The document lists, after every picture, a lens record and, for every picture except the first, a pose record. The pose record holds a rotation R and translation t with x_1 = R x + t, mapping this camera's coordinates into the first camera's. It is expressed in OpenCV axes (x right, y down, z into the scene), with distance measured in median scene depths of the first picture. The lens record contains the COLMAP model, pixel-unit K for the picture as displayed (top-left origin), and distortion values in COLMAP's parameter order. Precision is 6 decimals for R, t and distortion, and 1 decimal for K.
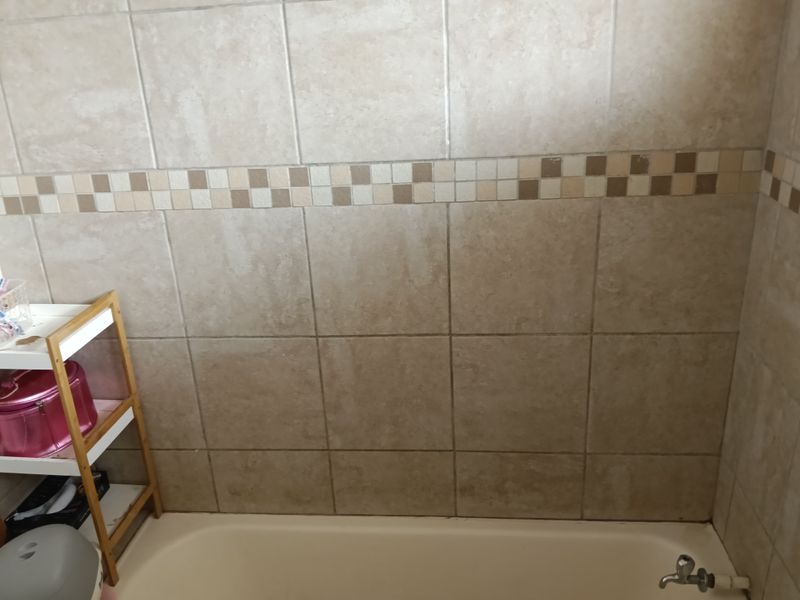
lens RADIAL K [[653.2, 0, 400.0], [0, 653.2, 300.0], [0, 0, 1]] dist [0.115195, -0.244017]
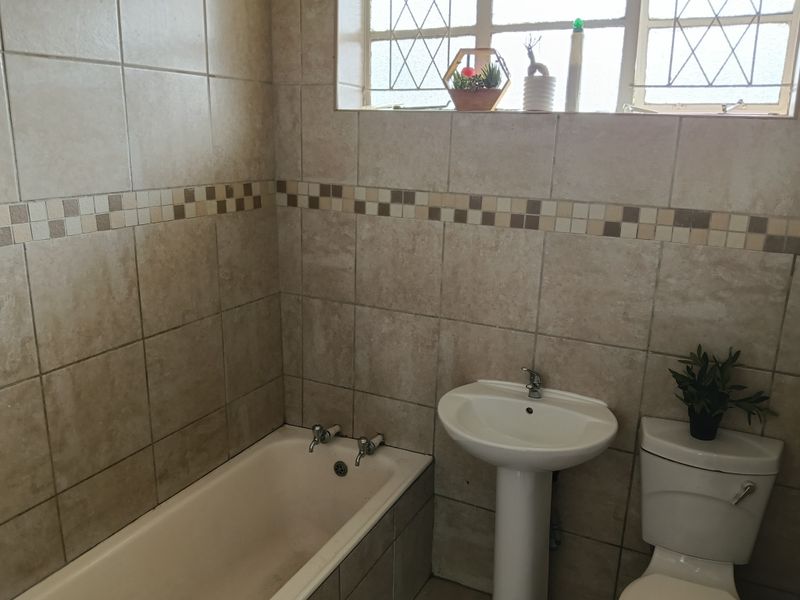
lens RADIAL K [[653.2, 0, 400.0], [0, 653.2, 300.0], [0, 0, 1]] dist [0.115195, -0.244017]
pose [[0.349216, -0.175580, 0.920445, -0.890658], [0.311753, 0.948100, 0.062577, 0.059004], [-0.883662, 0.265098, 0.385830, 0.110618]]
